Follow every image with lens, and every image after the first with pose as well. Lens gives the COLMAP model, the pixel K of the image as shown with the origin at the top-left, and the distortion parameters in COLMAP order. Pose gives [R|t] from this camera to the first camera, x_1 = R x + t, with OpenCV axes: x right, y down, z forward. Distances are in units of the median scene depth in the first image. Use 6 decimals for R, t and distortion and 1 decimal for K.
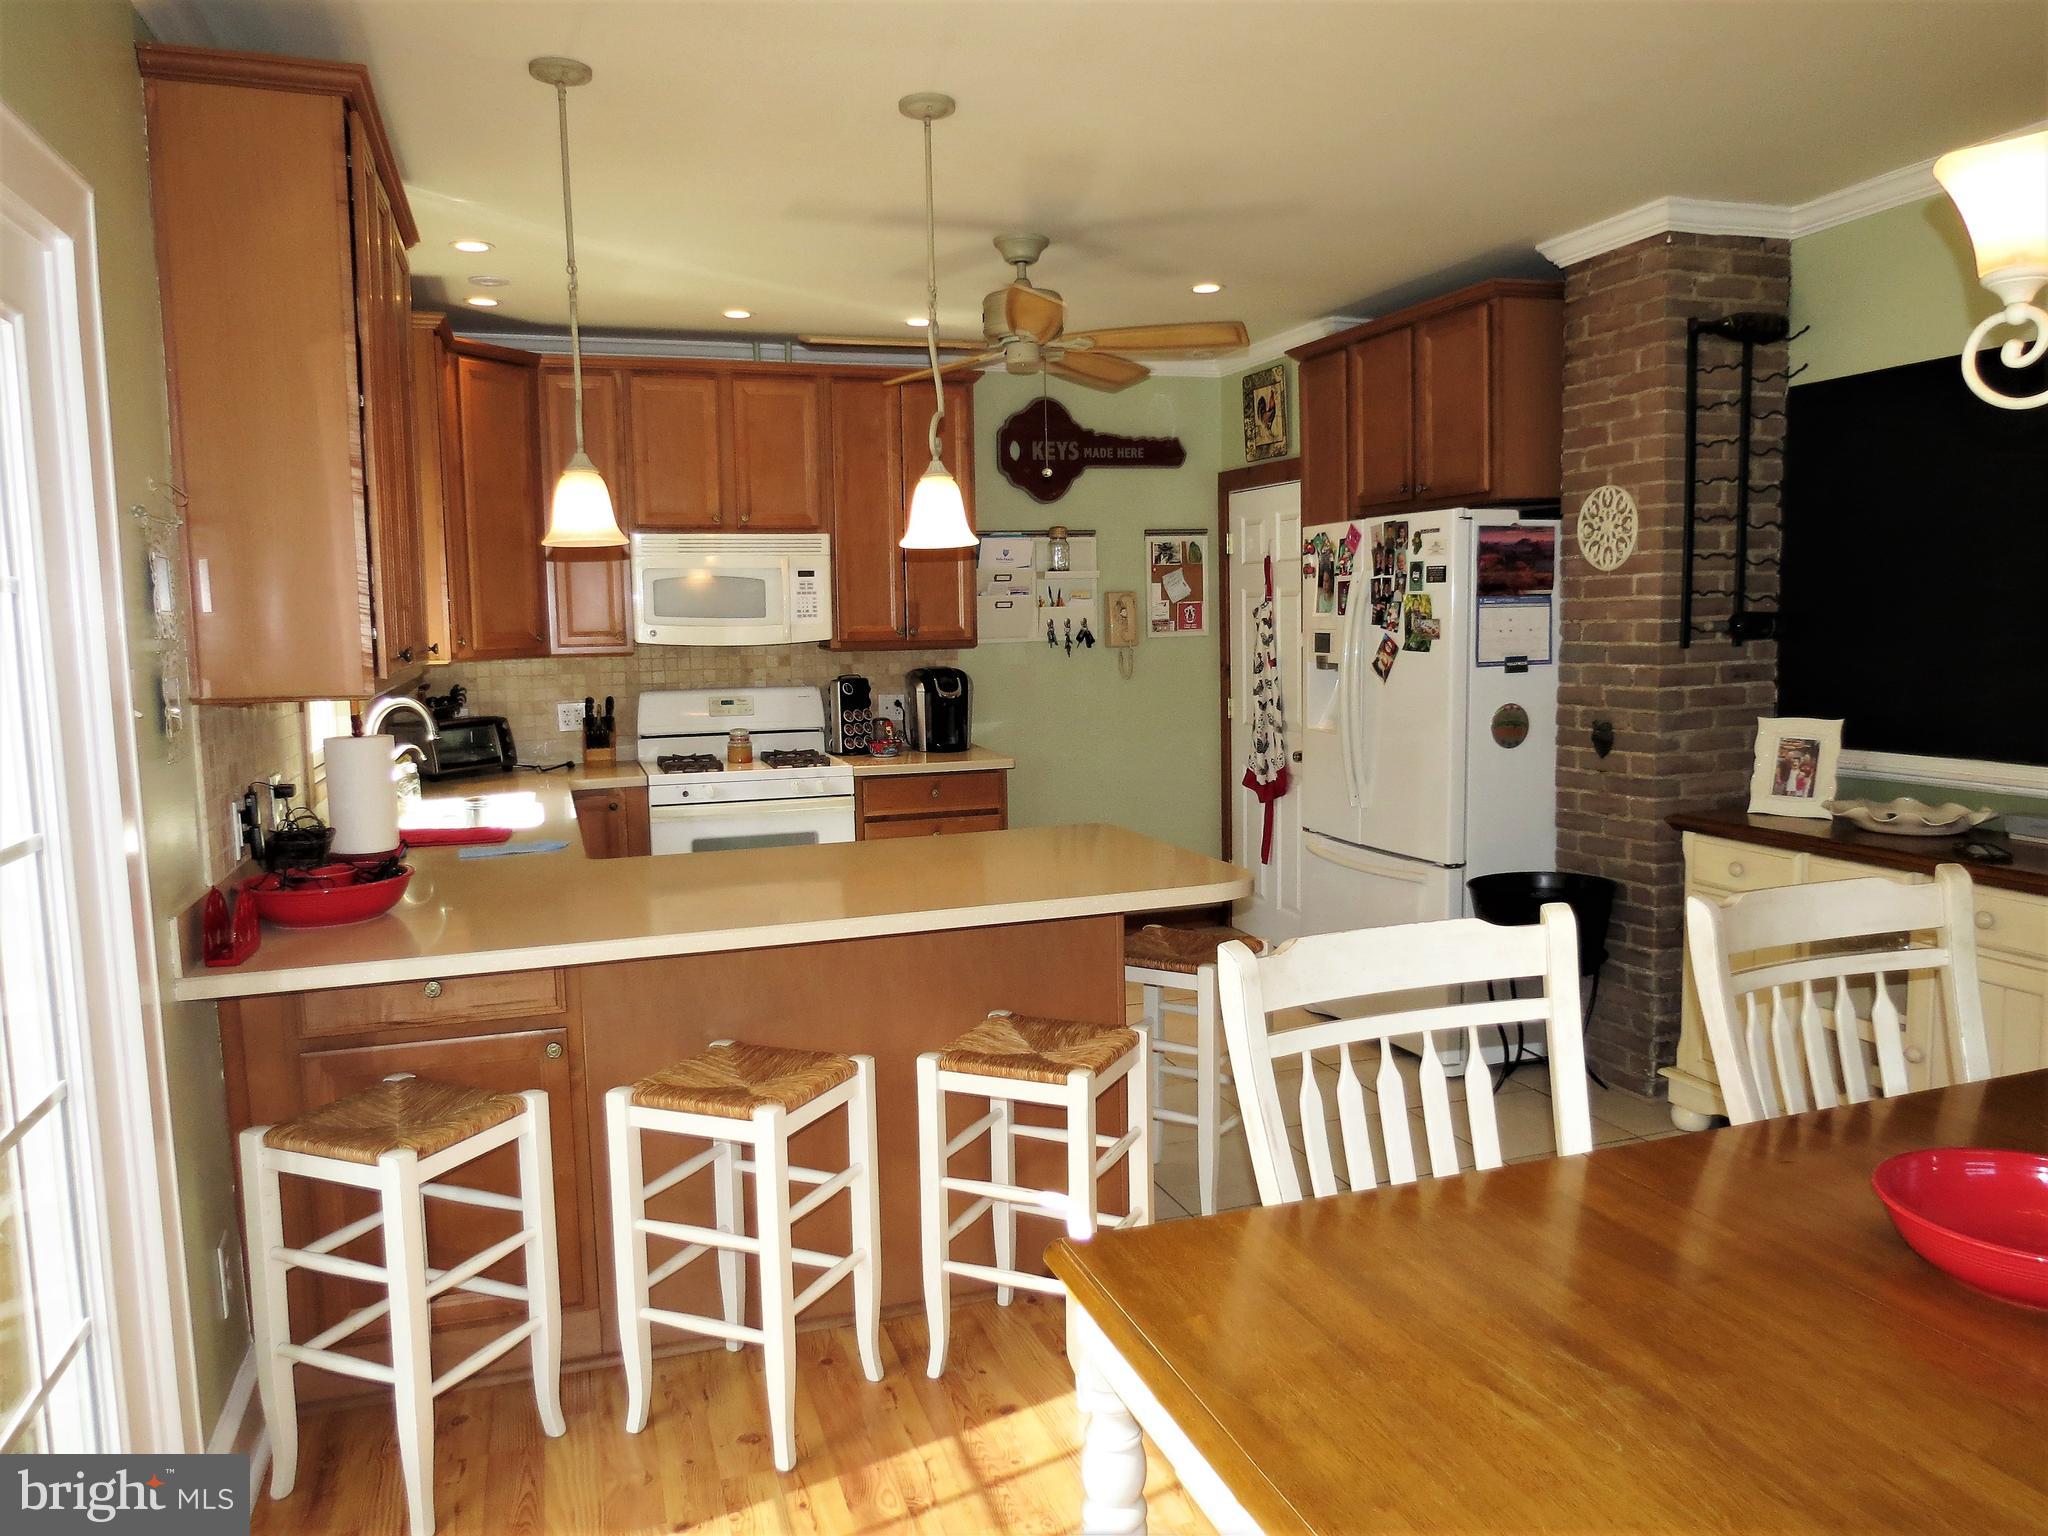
lens RADIAL K [[1456.3, 0, 1029.0], [0, 1456.3, 780.5], [0, 0, 1]] dist [-0.034512, 0.010708]
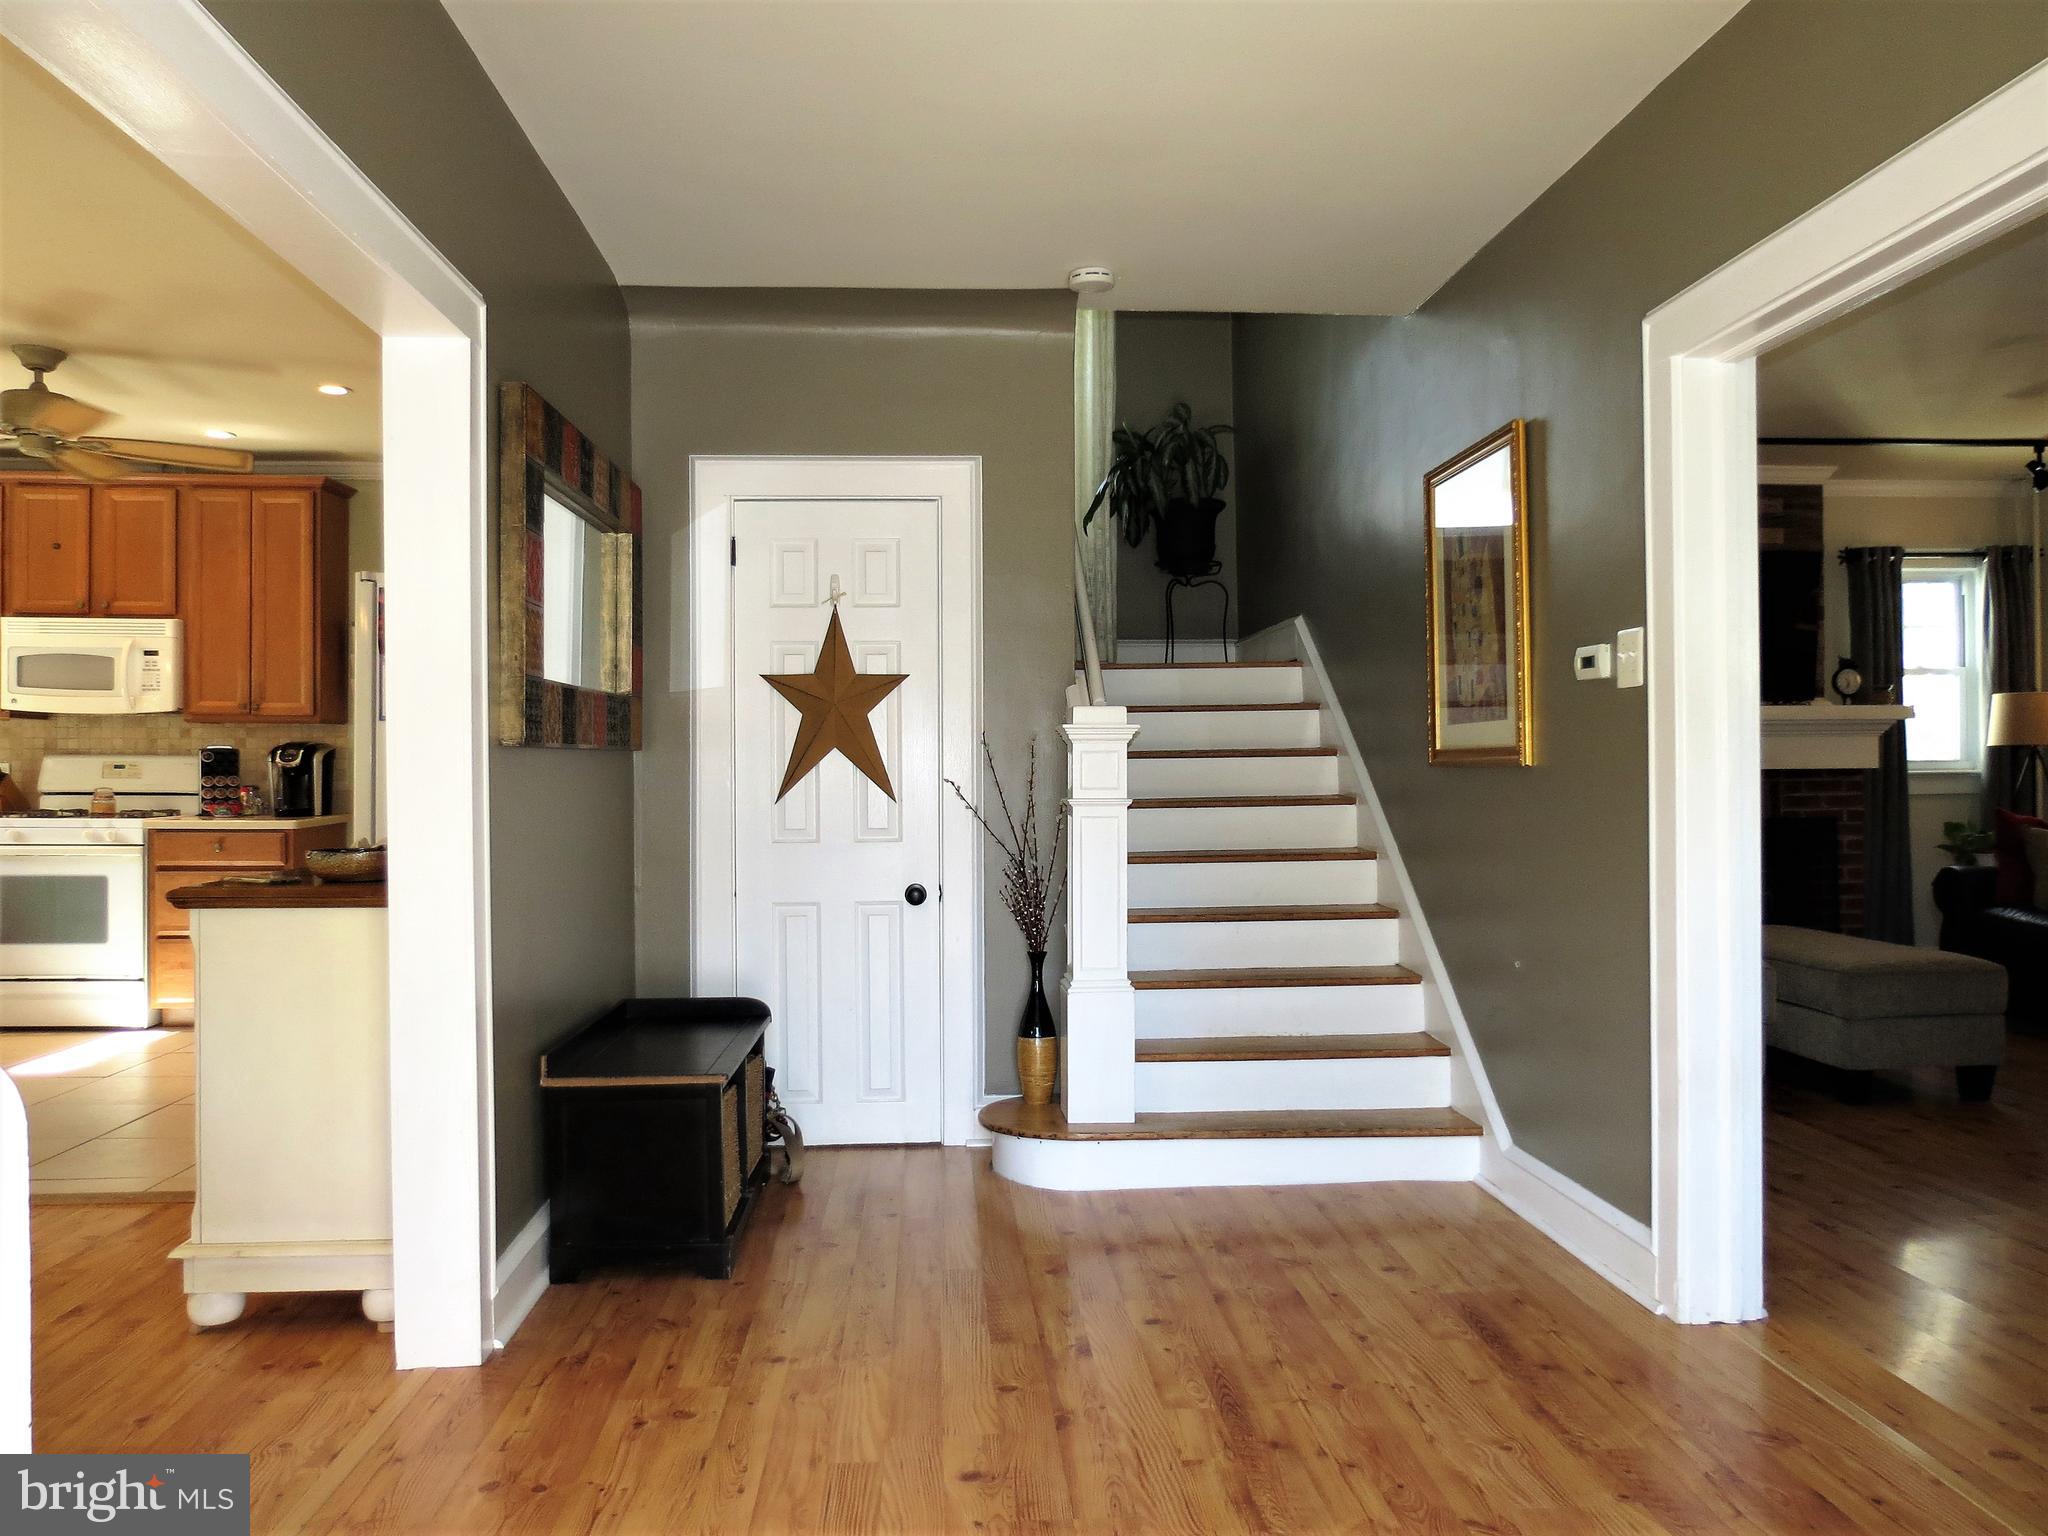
lens RADIAL K [[1456.3, 0, 1031.4], [0, 1456.3, 770.5], [0, 0, 1]] dist [-0.034512, 0.010708]
pose [[0.969586, 0.021961, -0.243765, 0.805296], [-0.048738, 0.993344, -0.104366, 0.034248], [0.239851, 0.113073, 0.964202, 0.085919]]
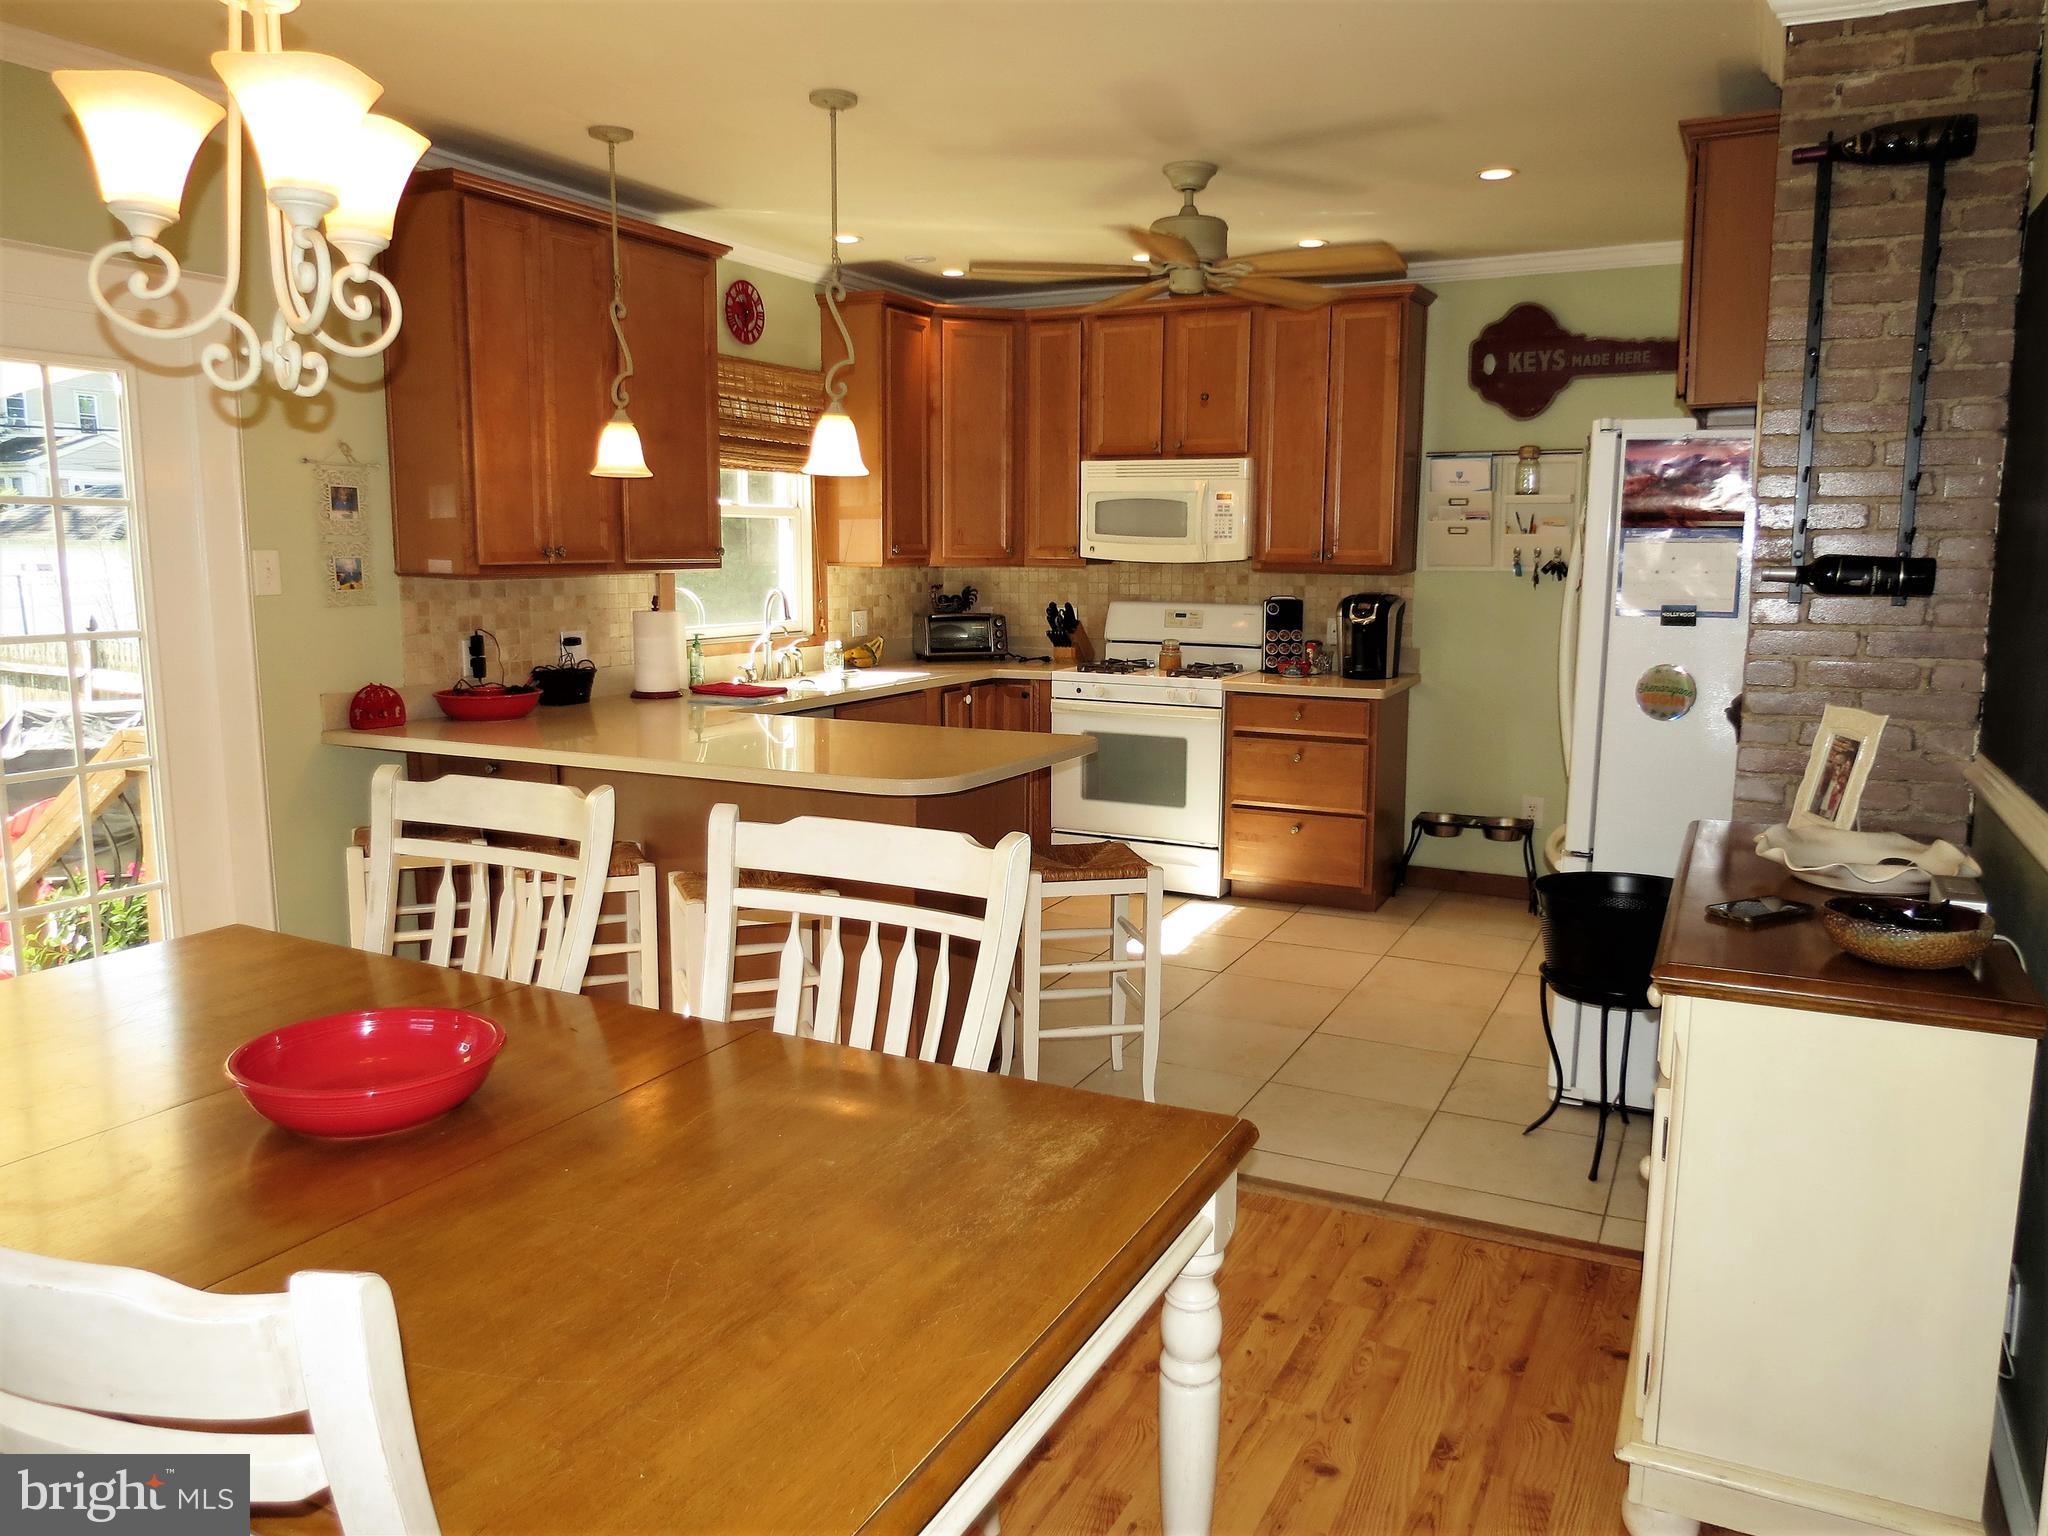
lens RADIAL K [[1456.3, 0, 1013.1], [0, 1456.3, 766.8], [0, 0, 1]] dist [-0.034512, 0.010708]
pose [[0.696402, 0.132104, -0.705389, 0.516034], [-0.100452, 0.991179, 0.086454, -0.023914], [0.710587, 0.010651, 0.703528, 0.152230]]
